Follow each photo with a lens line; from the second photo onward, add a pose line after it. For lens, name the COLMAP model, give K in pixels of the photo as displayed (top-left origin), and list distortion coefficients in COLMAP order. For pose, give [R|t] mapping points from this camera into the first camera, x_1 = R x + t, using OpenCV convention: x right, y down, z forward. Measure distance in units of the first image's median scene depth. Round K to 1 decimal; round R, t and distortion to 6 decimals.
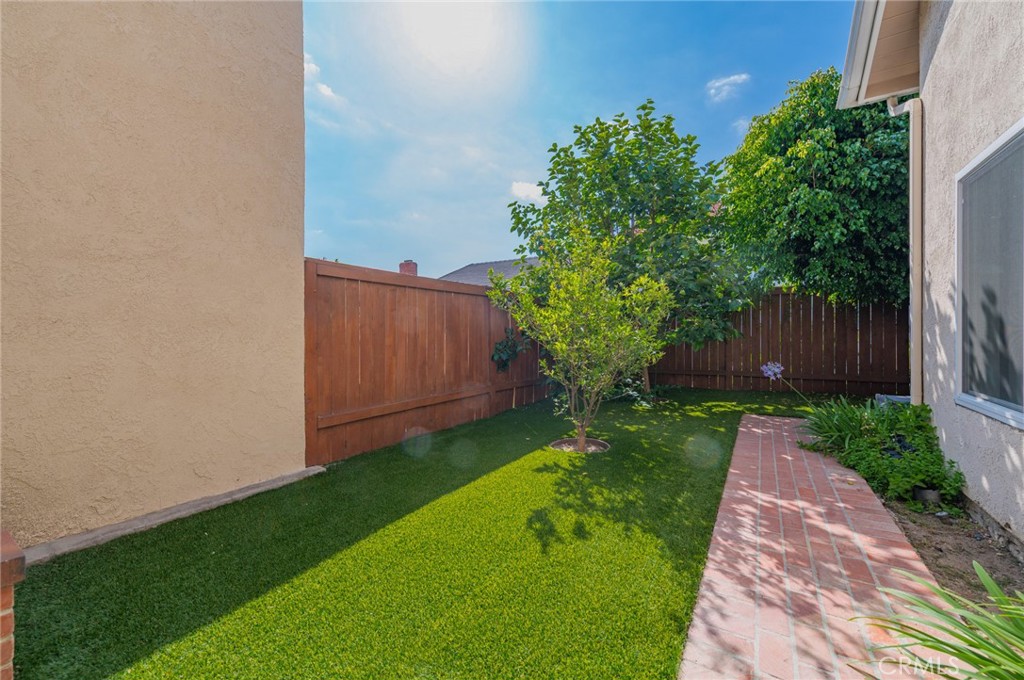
lens RADIAL K [[406.2, 0, 510.1], [0, 406.2, 337.1], [0, 0, 1]] dist [0.012591, -0.000697]
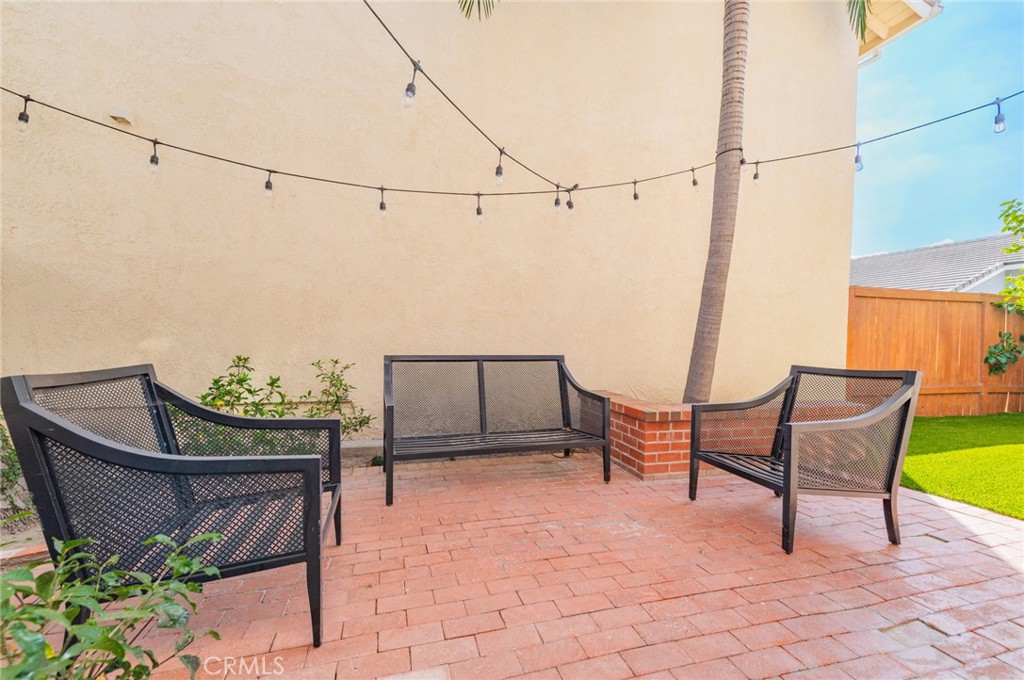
lens RADIAL K [[409.6, 0, 503.2], [0, 409.6, 342.7], [0, 0, 1]] dist [0.021122, -0.008987]
pose [[0.742315, 0.030991, -0.669334, -0.298614], [-0.025439, 0.999513, 0.018066, 0.020437], [0.669568, 0.003616, 0.742742, -0.759599]]
